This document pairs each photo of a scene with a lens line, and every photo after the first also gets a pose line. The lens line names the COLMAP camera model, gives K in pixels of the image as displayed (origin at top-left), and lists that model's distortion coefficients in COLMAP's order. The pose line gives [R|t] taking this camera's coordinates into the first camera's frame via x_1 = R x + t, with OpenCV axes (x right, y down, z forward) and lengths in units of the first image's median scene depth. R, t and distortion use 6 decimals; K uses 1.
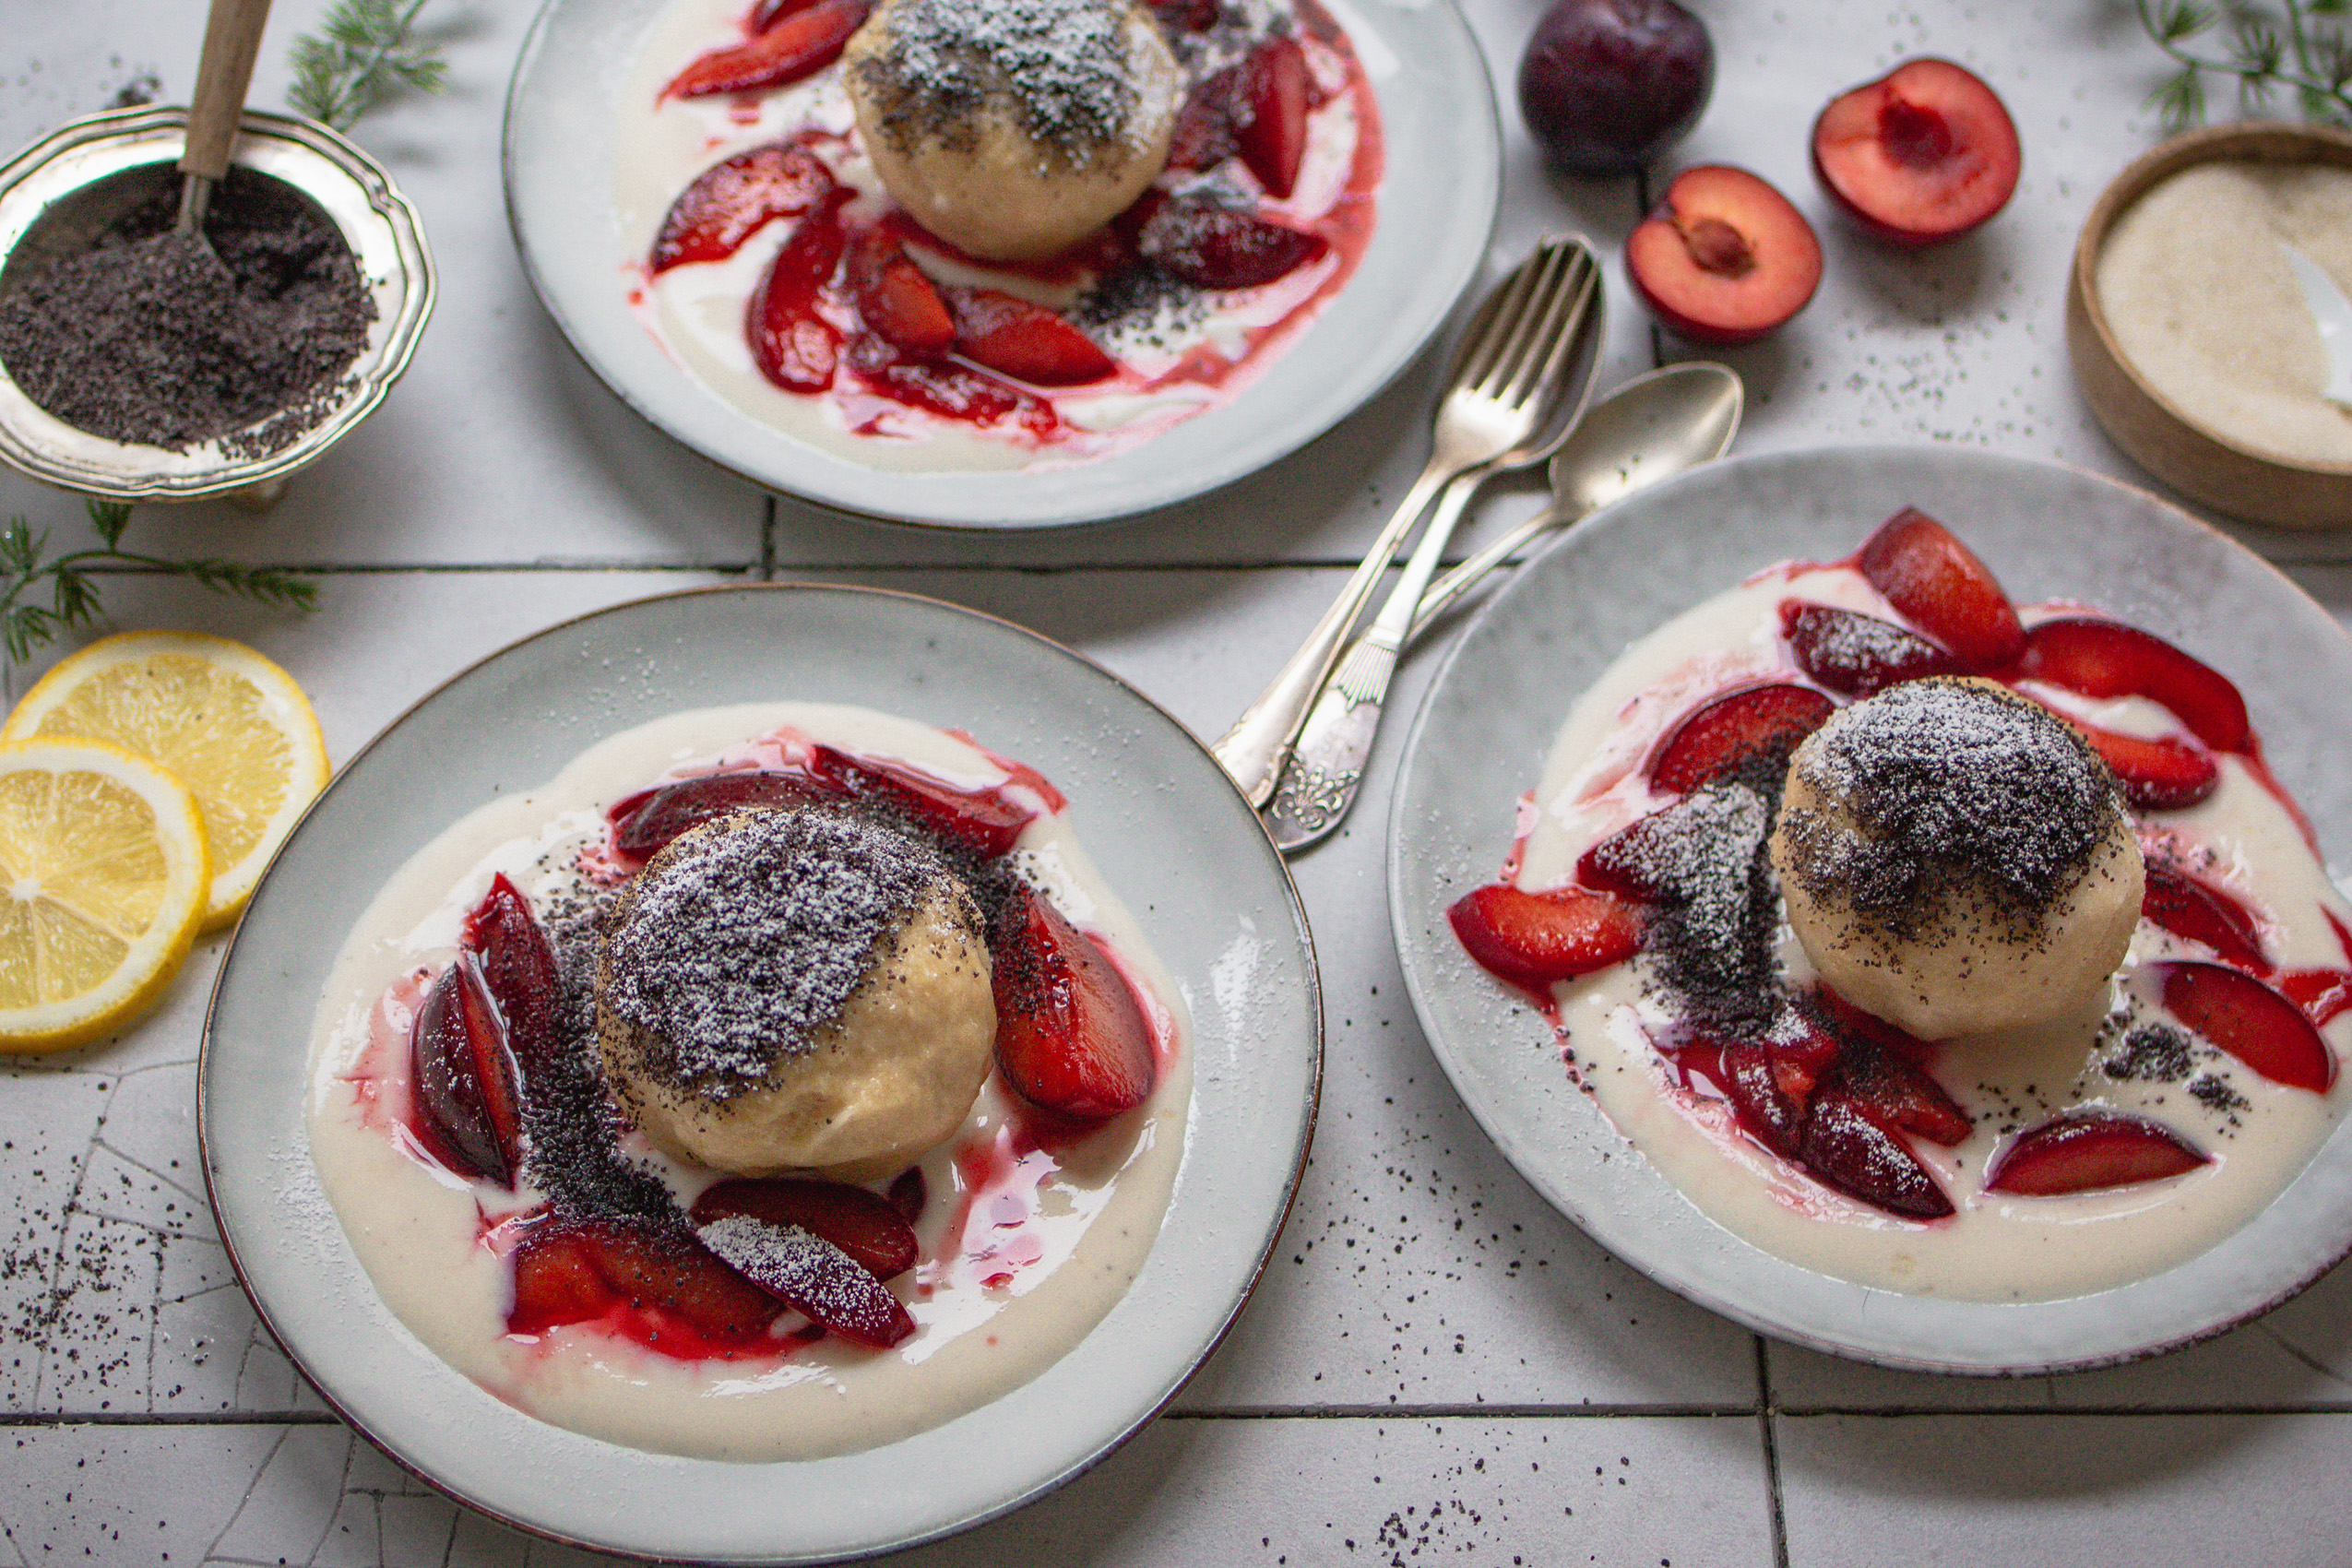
lens RADIAL K [[4617.2, 0, 1169.5], [0, 4617.2, 789.8], [0, 0, 1]] dist [-0.378803, 0.000000]
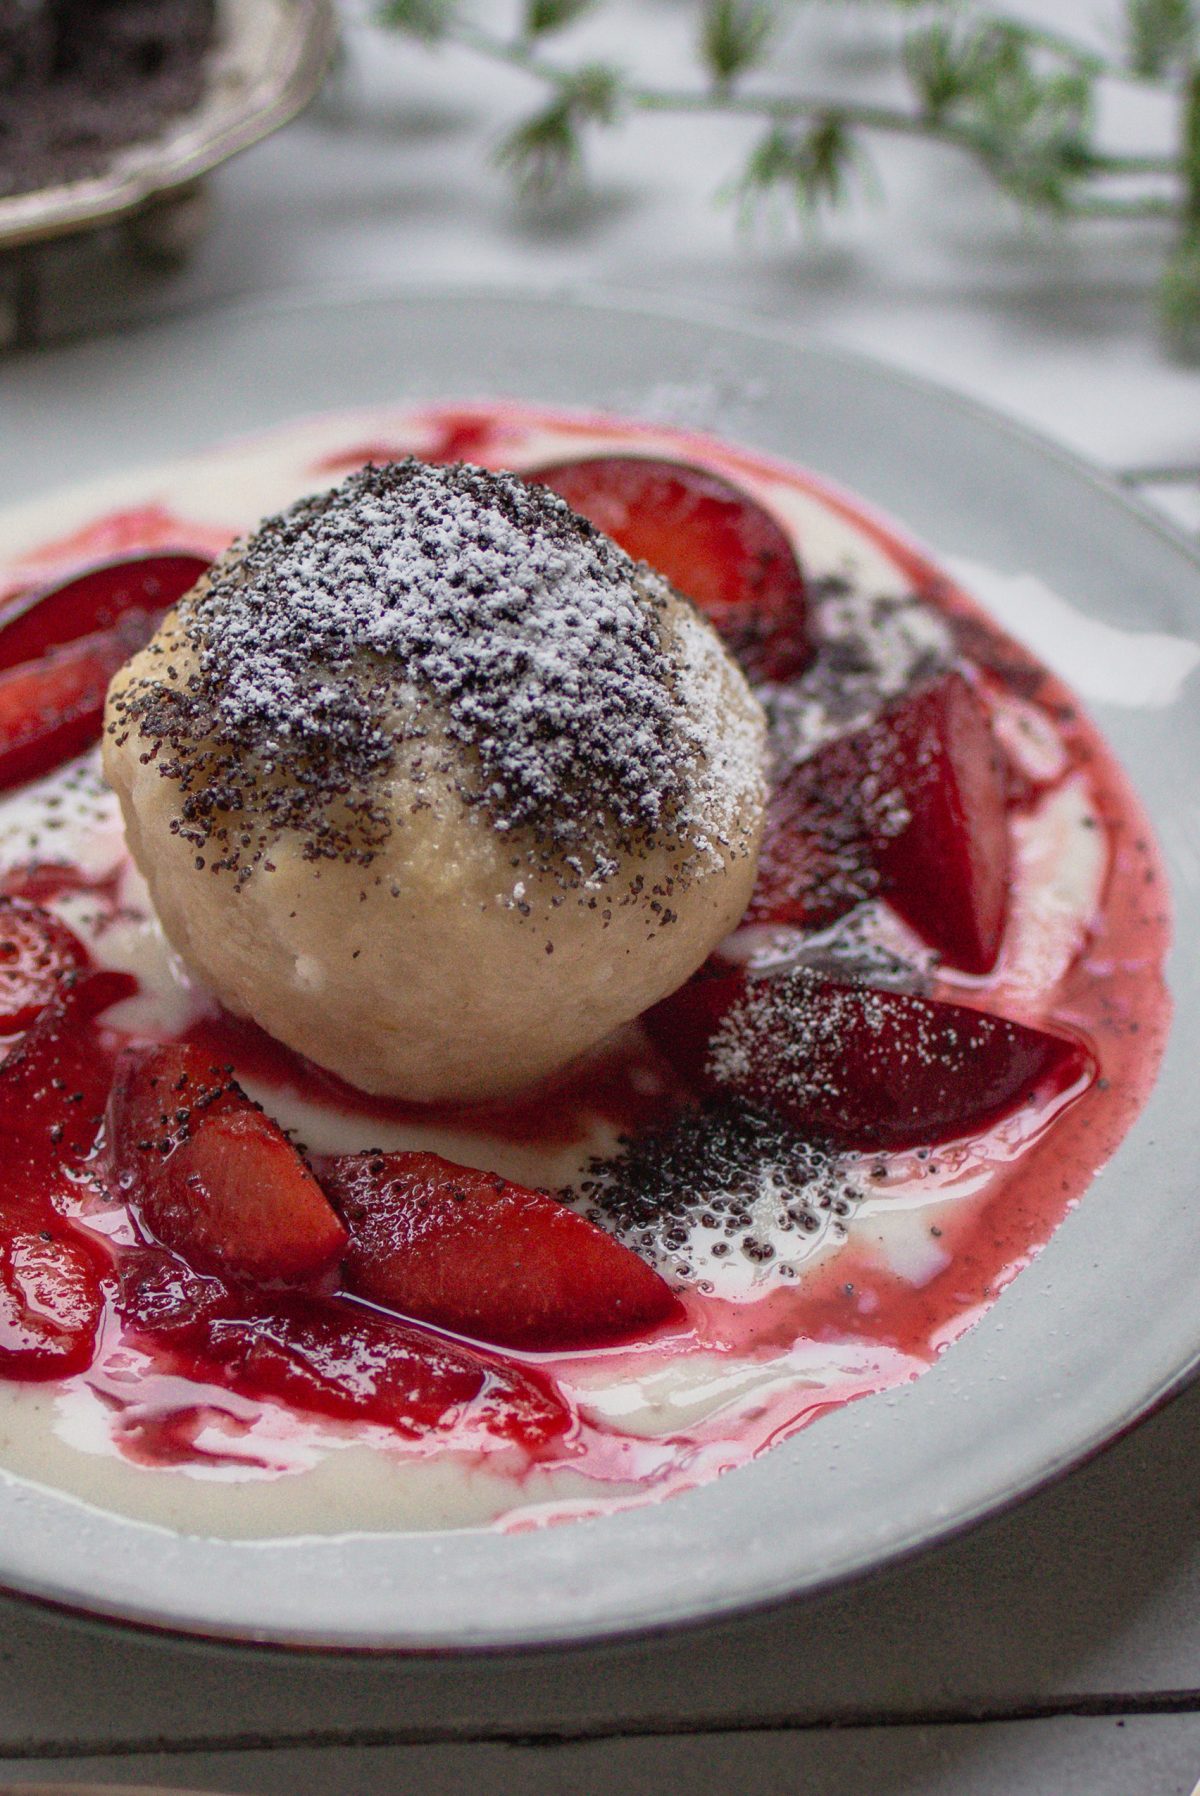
lens RADIAL K [[4411.8, 0, 595.5], [0, 4411.8, 885.9], [0, 0, 1]] dist [0.076978, 0.000000]
pose [[0.998755, -0.028642, 0.040834, -0.038341], [0.037501, 0.970996, -0.236138, -0.025392], [-0.032886, 0.237376, 0.970861, 0.541841]]
